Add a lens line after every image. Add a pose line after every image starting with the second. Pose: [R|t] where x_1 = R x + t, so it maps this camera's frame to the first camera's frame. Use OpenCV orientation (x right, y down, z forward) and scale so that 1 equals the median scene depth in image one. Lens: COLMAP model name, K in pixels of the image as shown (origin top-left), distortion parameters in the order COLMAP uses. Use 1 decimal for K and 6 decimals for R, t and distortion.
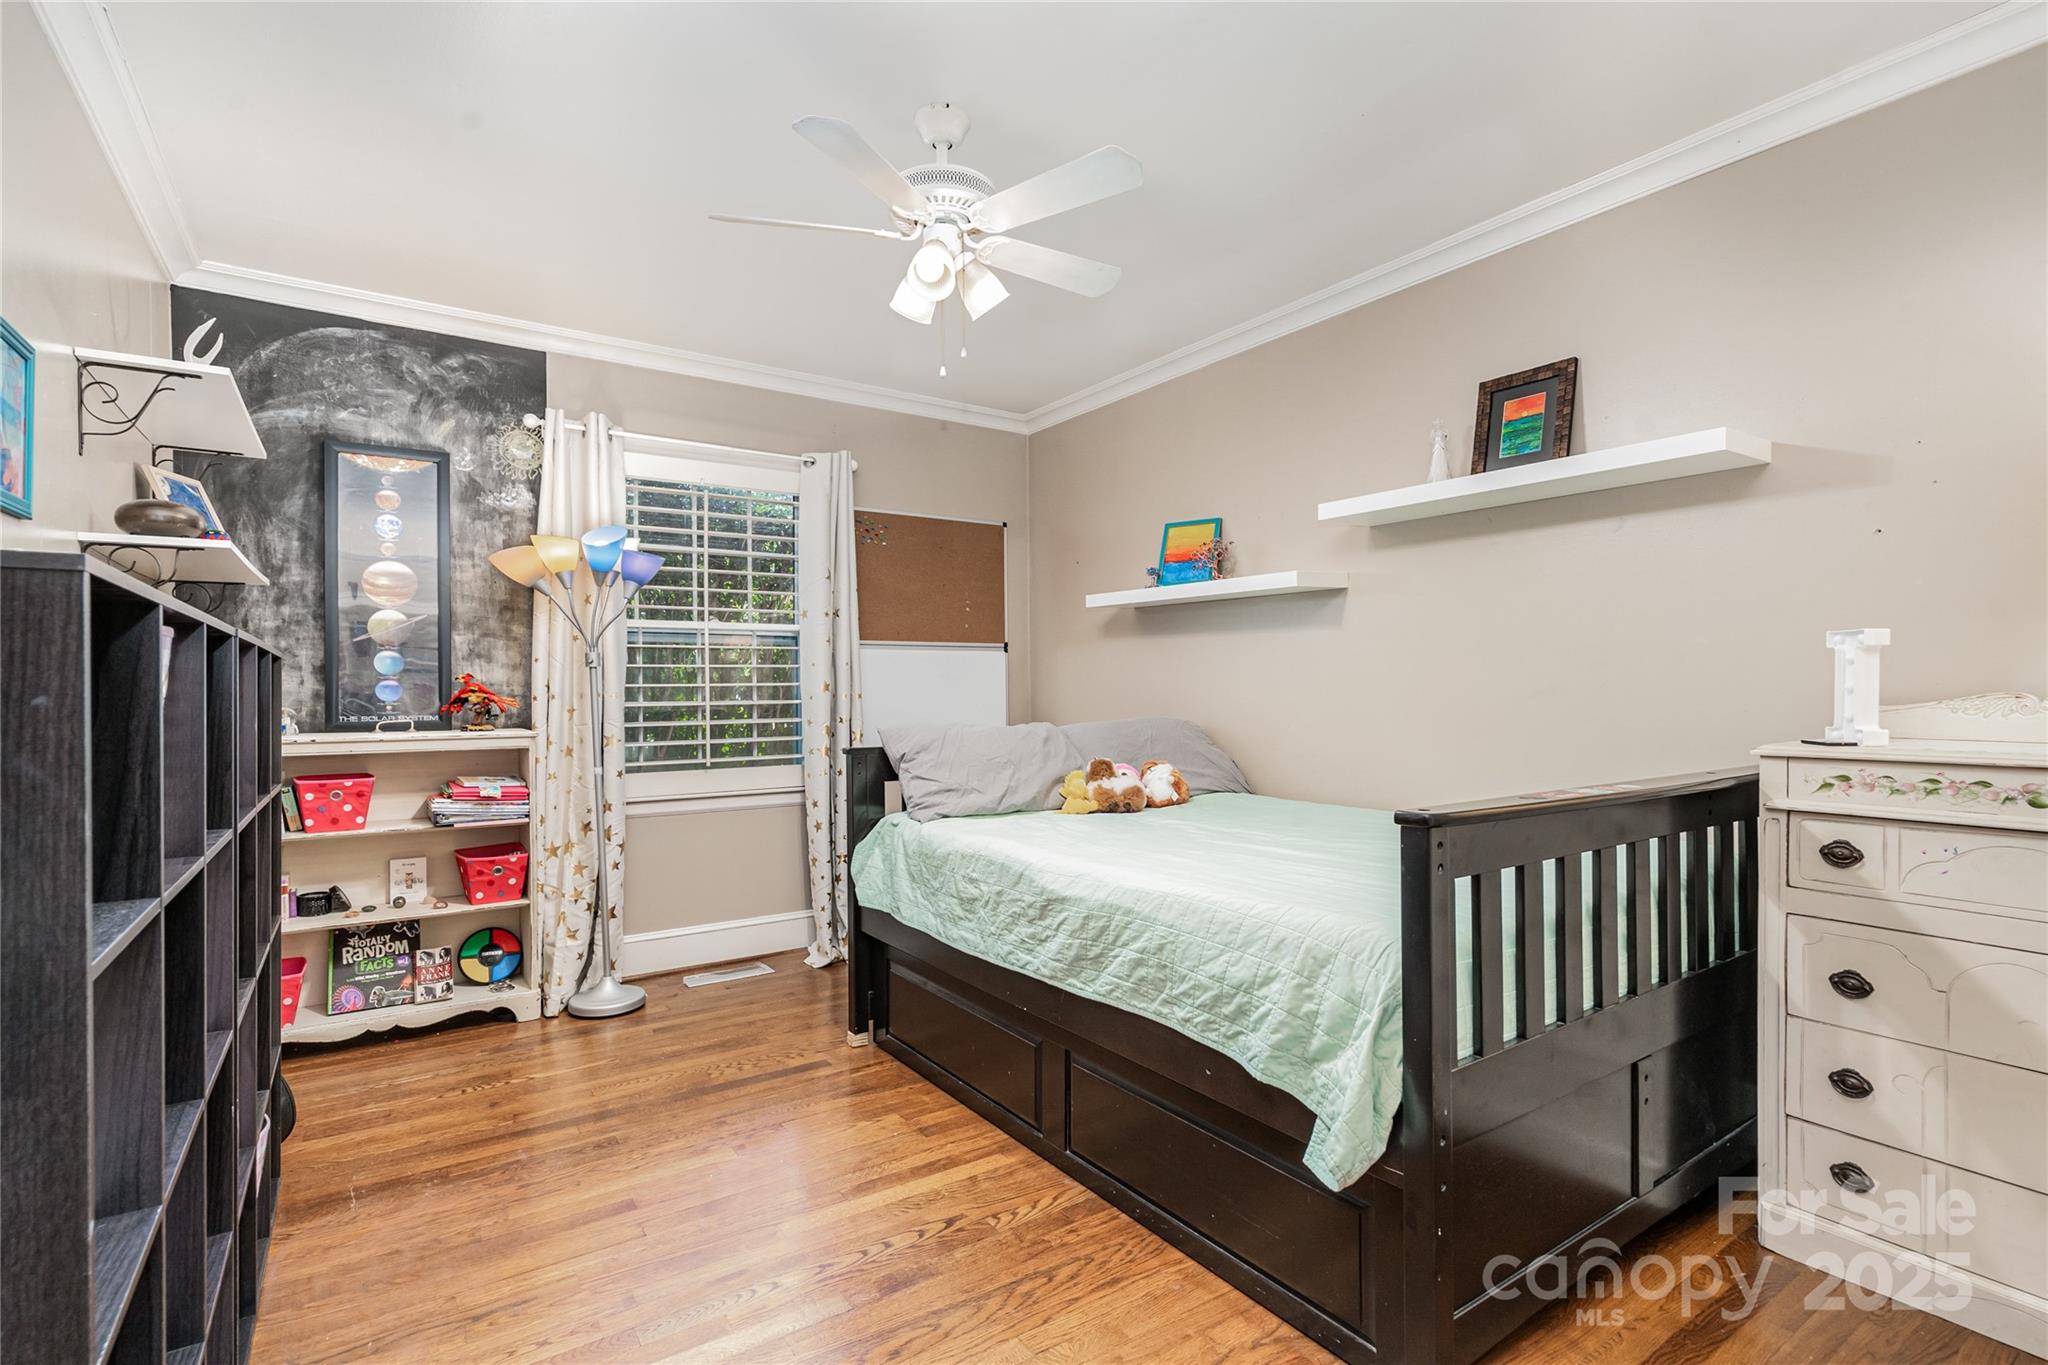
lens RADIAL K [[964.4, 0, 1028.2], [0, 964.4, 720.7], [0, 0, 1]] dist [0.000398, 0.000179]
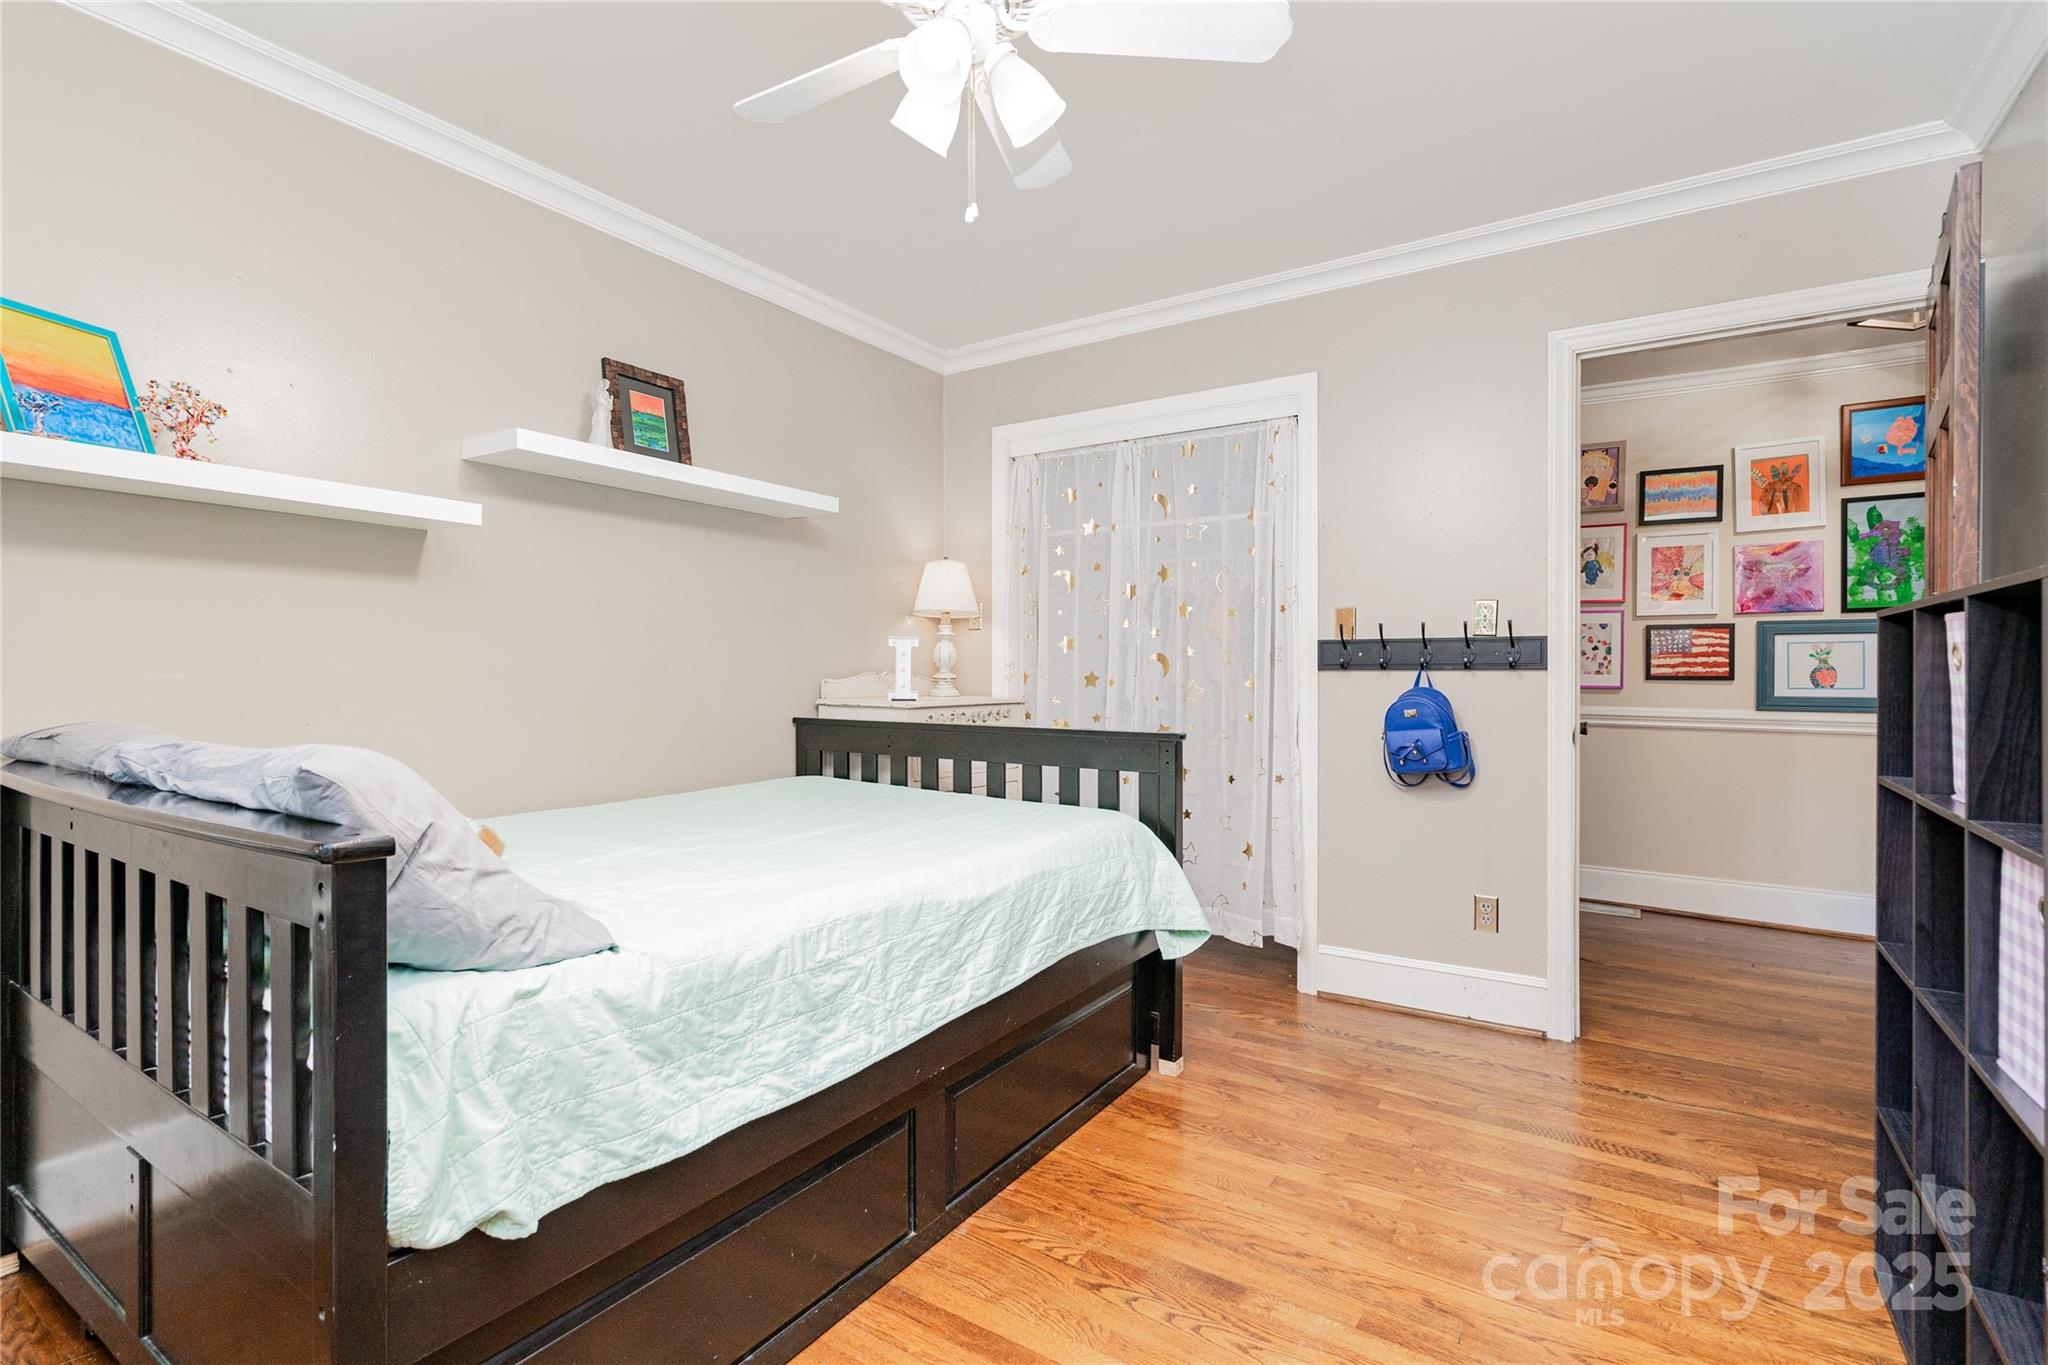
lens RADIAL K [[940.4, 0, 1025.4], [0, 940.4, 692.2], [0, 0, 1]] dist [0.001509, 0.000844]
pose [[-0.364310, -0.019645, 0.931071, -0.729293], [0.027184, 0.999127, 0.031717, -0.032150], [-0.930881, 0.036865, -0.363458, 1.184057]]
